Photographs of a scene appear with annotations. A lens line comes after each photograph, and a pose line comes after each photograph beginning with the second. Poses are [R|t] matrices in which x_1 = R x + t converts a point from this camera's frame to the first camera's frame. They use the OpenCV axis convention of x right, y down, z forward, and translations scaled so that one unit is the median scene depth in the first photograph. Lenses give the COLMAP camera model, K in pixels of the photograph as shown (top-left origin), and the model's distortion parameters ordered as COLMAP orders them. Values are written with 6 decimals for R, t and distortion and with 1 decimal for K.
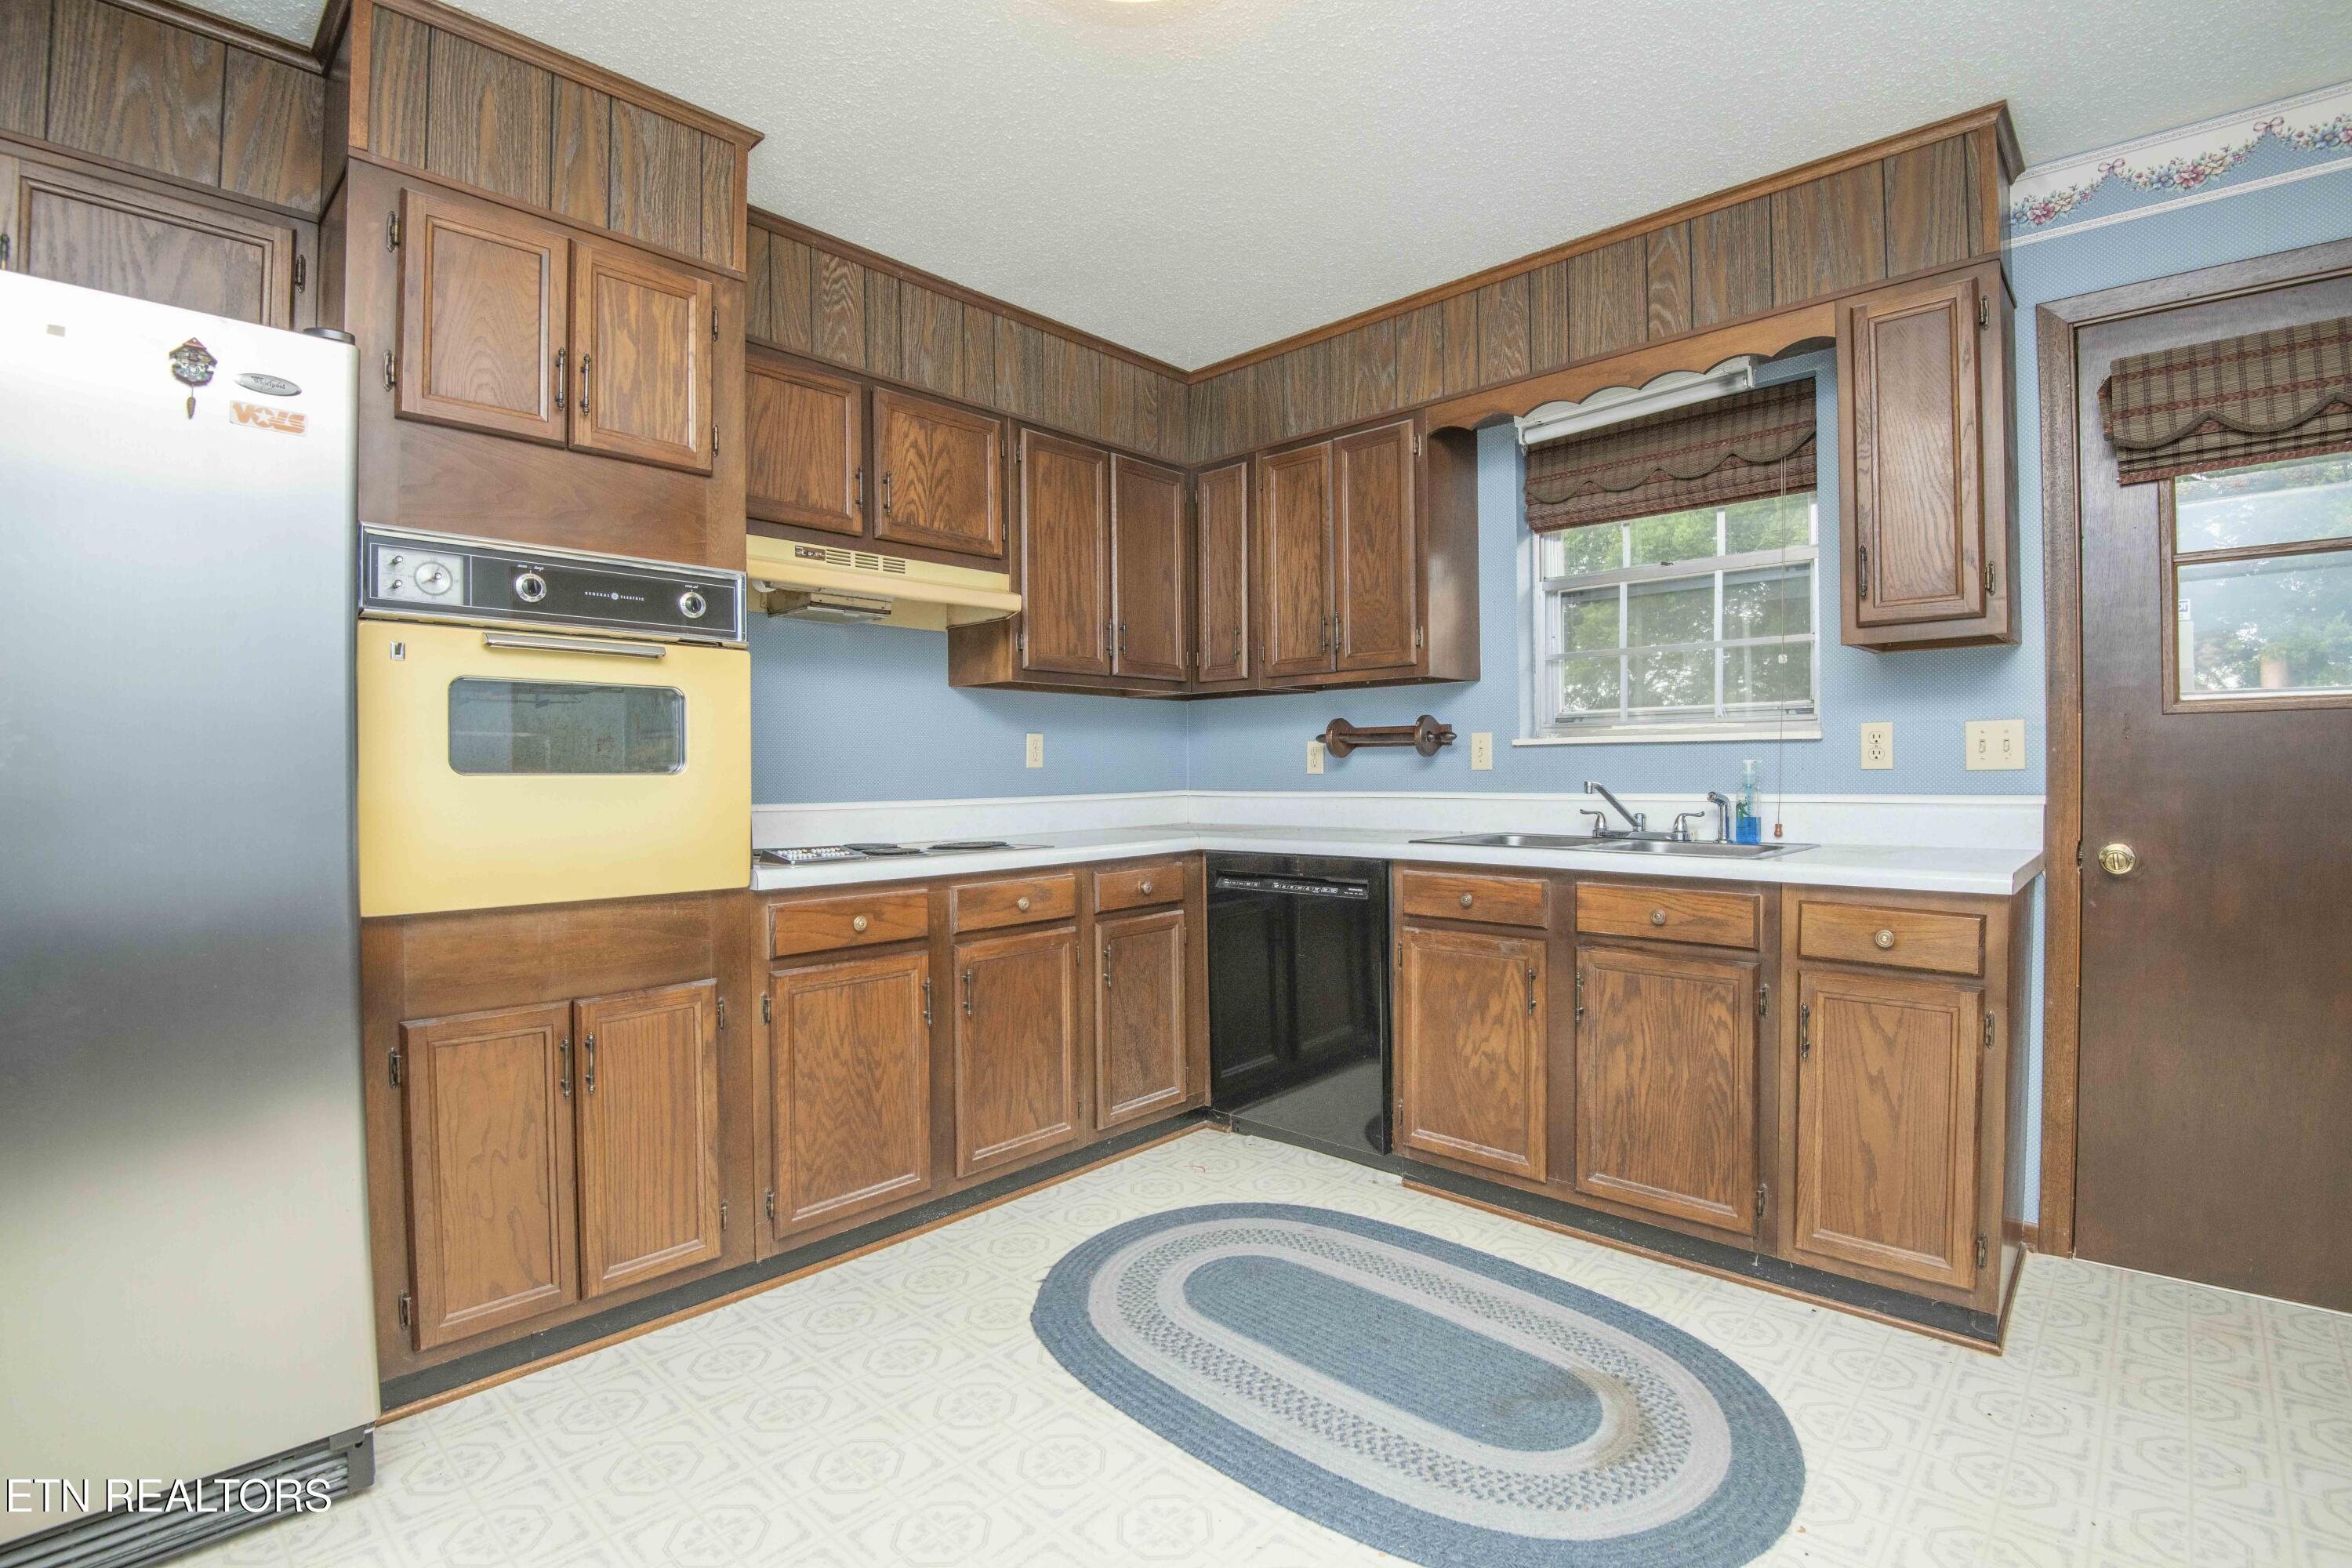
lens RADIAL K [[1090.8, 0, 1196.8], [0, 1090.8, 784.5], [0, 0, 1]] dist [-0.017263, -0.013781]
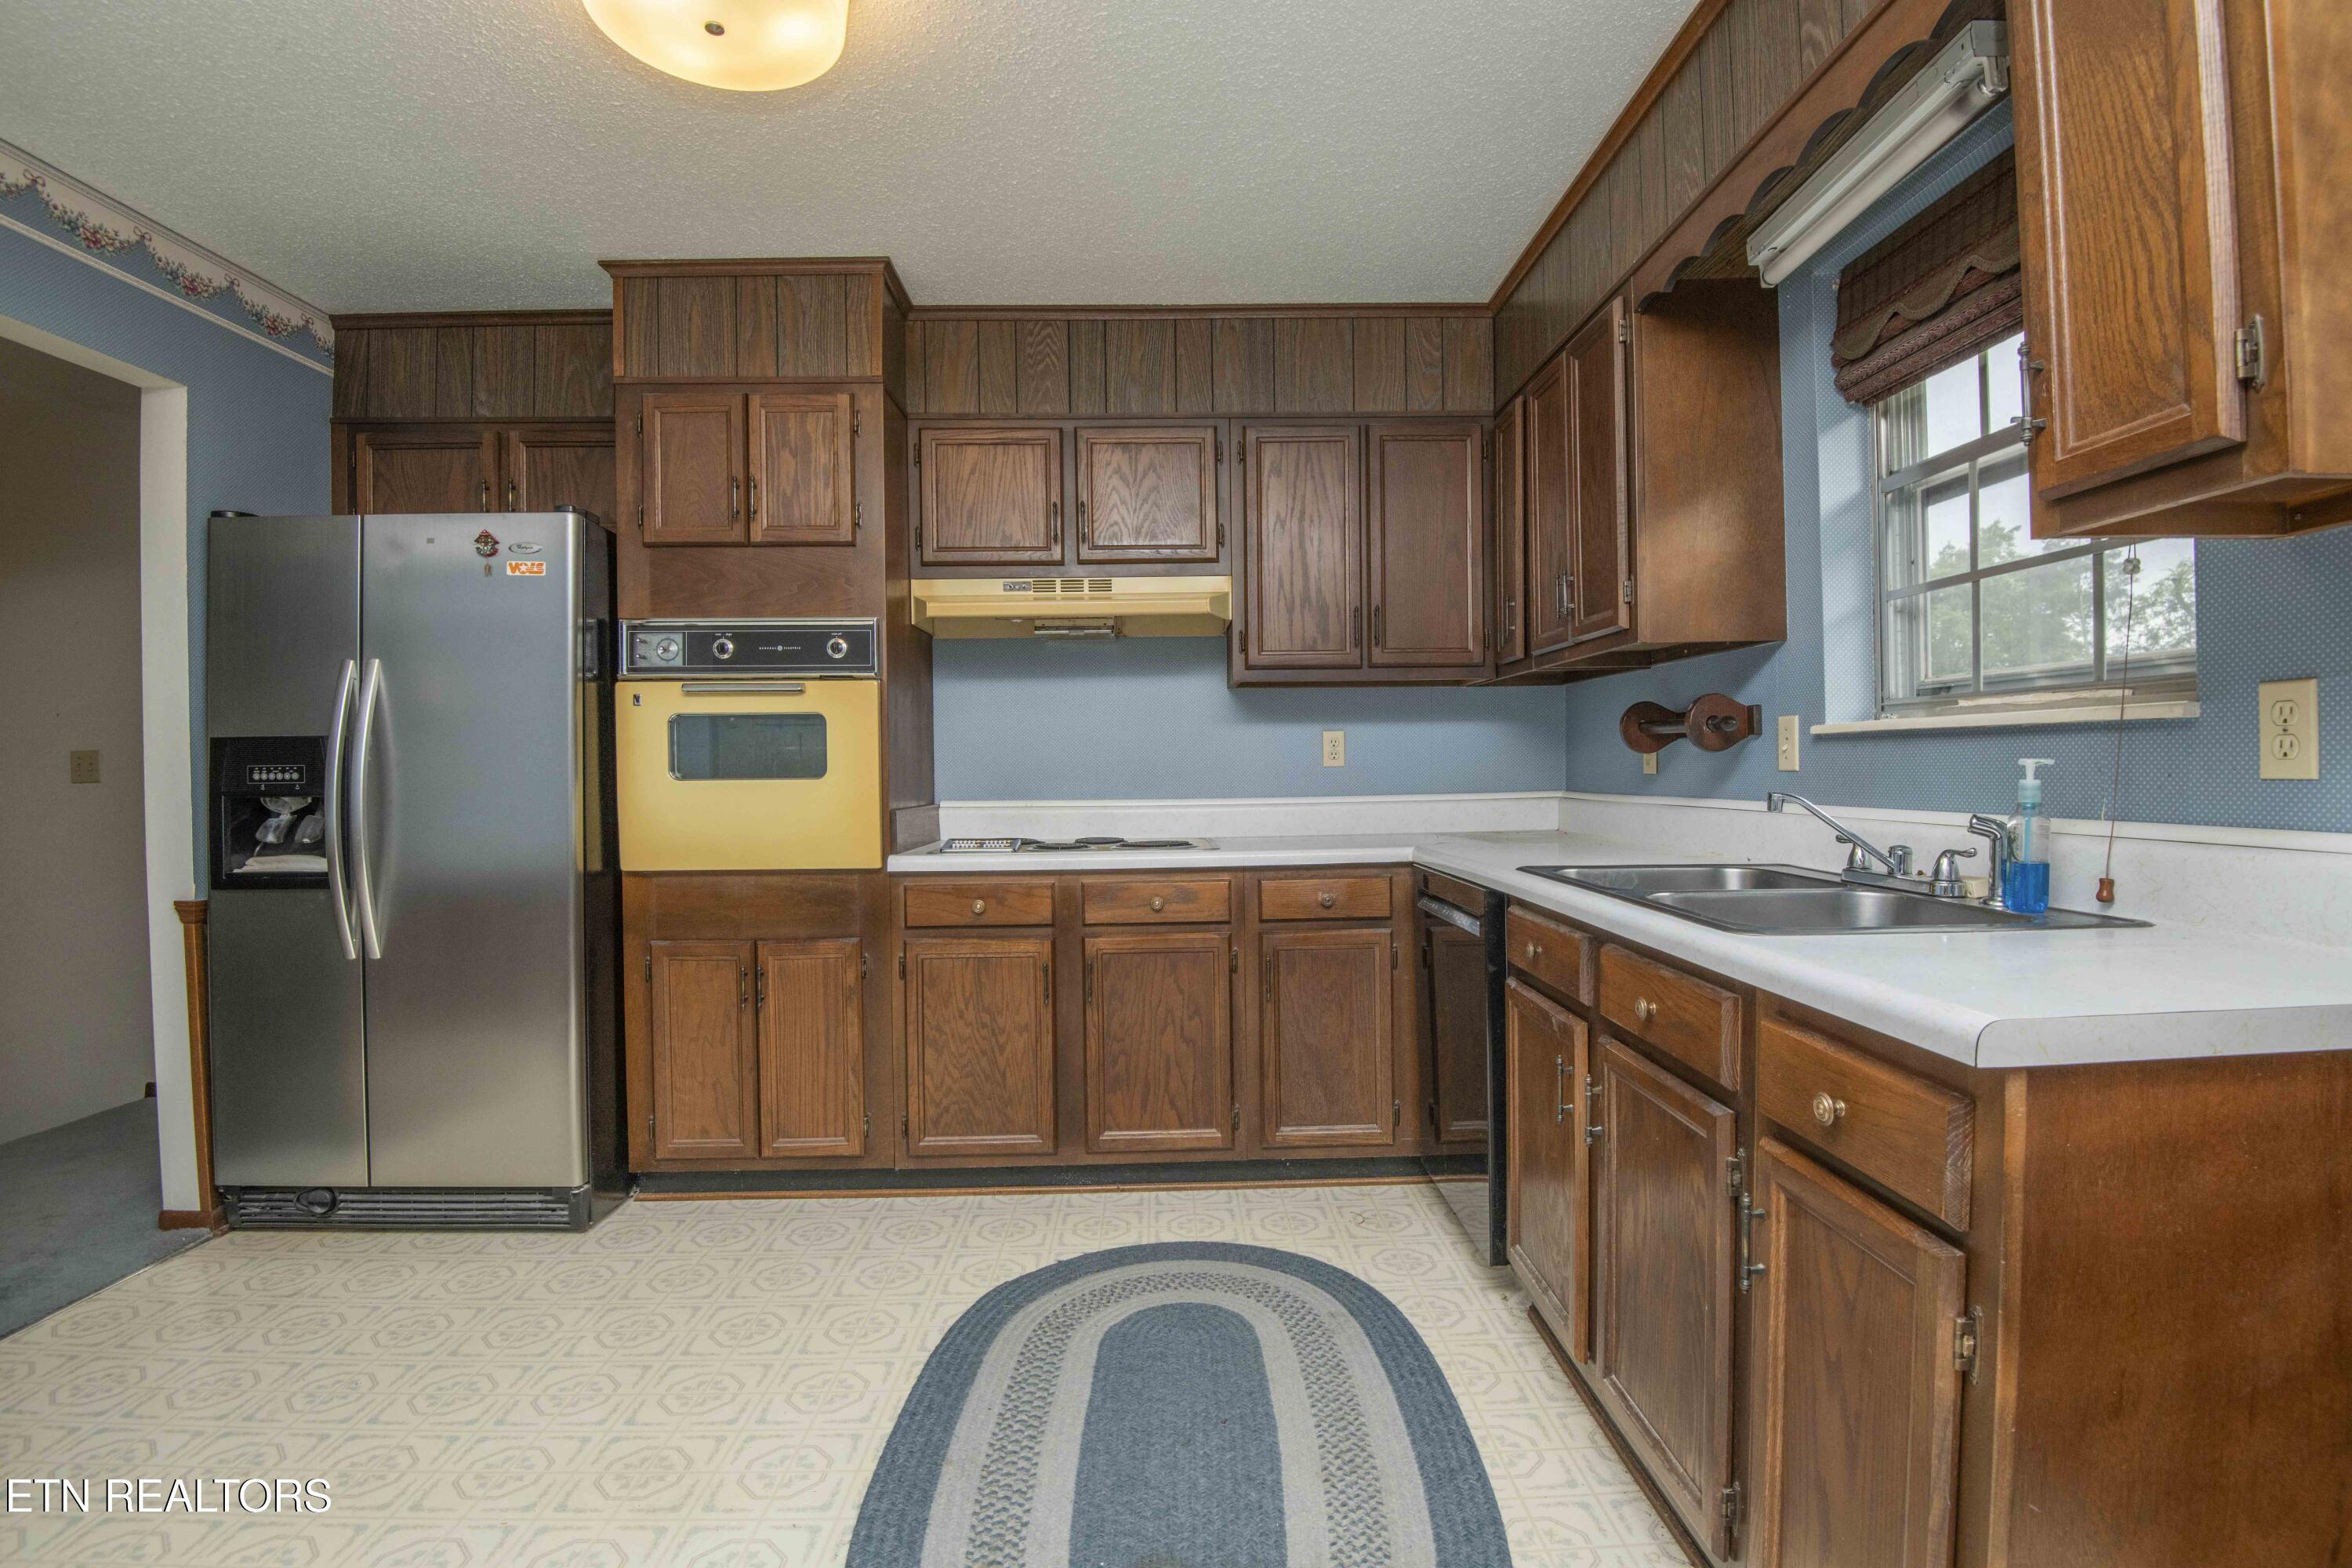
lens RADIAL K [[1090.8, 0, 1183.2], [0, 1090.8, 786.1], [0, 0, 1]] dist [-0.017263, -0.013781]
pose [[0.697280, 0.011785, -0.716702, 0.688243], [-0.001785, 0.999890, 0.014705, -0.018603], [0.716796, -0.008974, 0.697225, 0.355301]]
